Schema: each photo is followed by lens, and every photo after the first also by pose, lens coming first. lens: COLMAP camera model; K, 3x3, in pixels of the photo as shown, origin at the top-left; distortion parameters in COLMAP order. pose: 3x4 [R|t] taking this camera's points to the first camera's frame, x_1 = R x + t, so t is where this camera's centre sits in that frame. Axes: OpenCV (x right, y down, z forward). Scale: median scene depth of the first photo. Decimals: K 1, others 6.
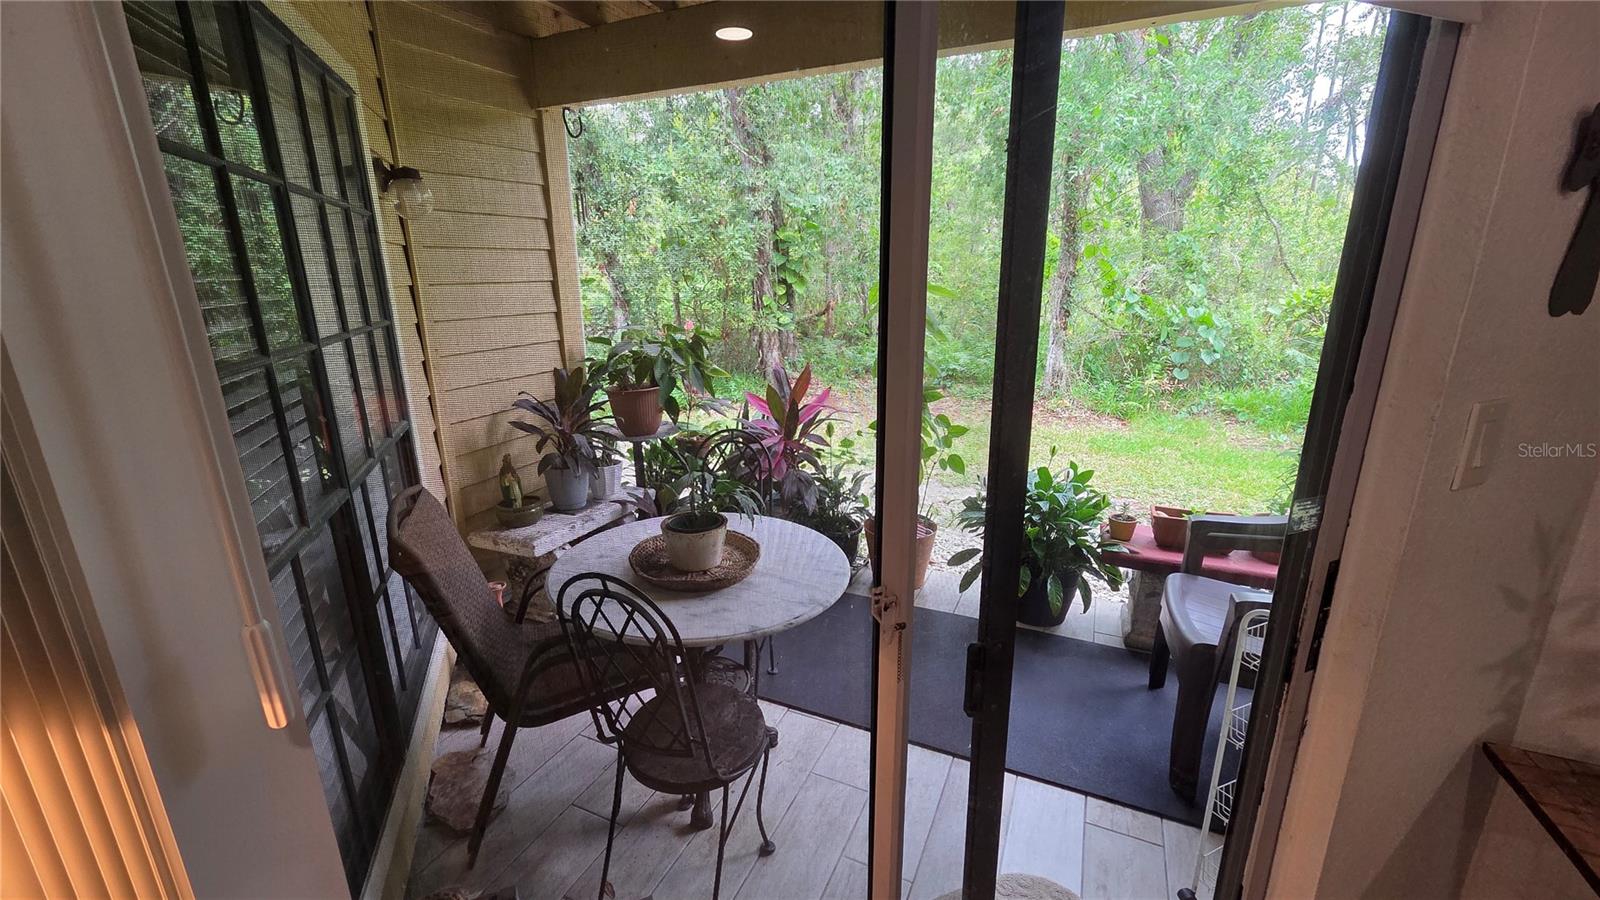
lens RADIAL K [[655.4, 0, 800.6], [0, 655.4, 449.3], [0, 0, 1]] dist [0.001883, -0.000753]
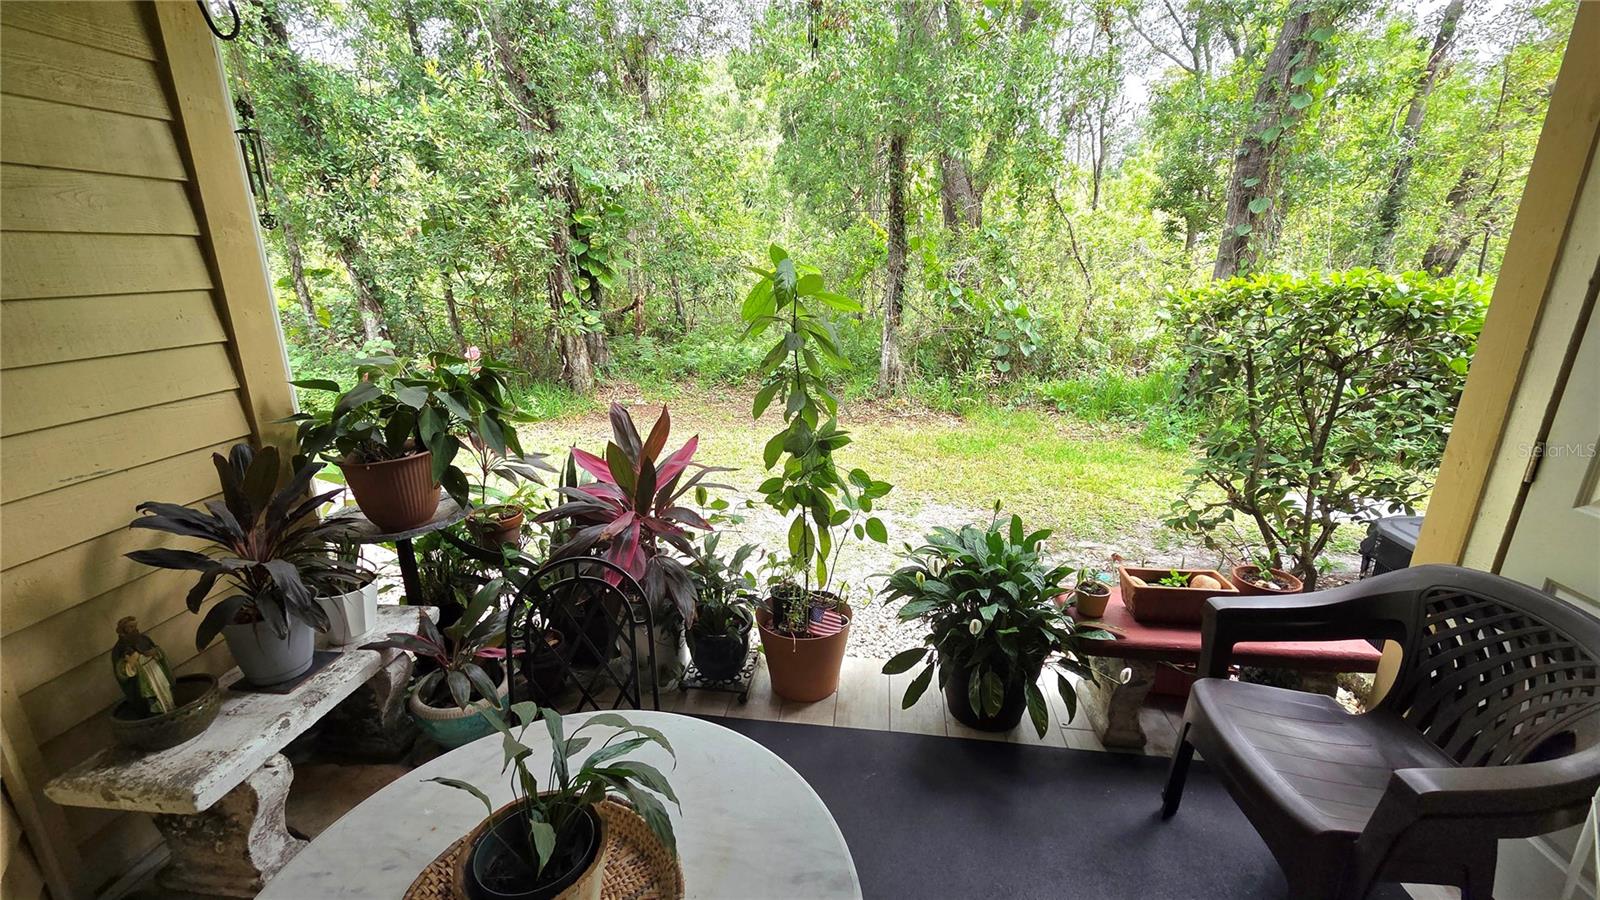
lens RADIAL K [[655.4, 0, 798.0], [0, 655.4, 454.4], [0, 0, 1]] dist [0.001883, -0.000753]
pose [[0.957147, -0.076092, 0.279428, -0.047325], [0.068914, 0.996993, 0.035439, -0.086372], [-0.281284, -0.014664, 0.959512, 0.263818]]
